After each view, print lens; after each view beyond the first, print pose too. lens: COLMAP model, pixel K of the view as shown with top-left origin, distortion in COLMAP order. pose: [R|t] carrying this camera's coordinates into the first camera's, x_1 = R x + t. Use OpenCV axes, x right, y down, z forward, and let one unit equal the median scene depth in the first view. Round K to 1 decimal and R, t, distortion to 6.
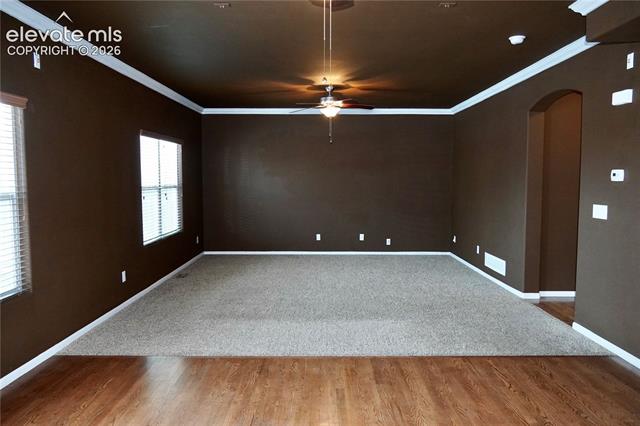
lens RADIAL K [[475.6, 0, 320.0], [0, 475.6, 213.0], [0, 0, 1]] dist [0.000141, 0.010473]
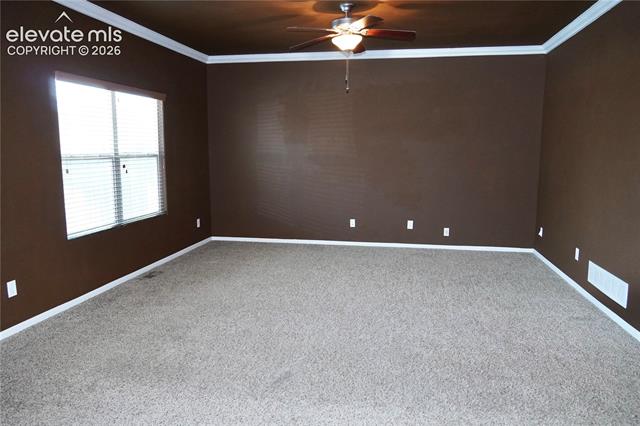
lens RADIAL K [[475.6, 0, 320.0], [0, 475.6, 213.0], [0, 0, 1]] dist [0.000141, 0.010473]
pose [[0.985722, 0.023412, -0.166747, 0.086746], [-0.013272, 0.998009, 0.061665, -0.014329], [0.167858, -0.058572, 0.984070, 0.284509]]
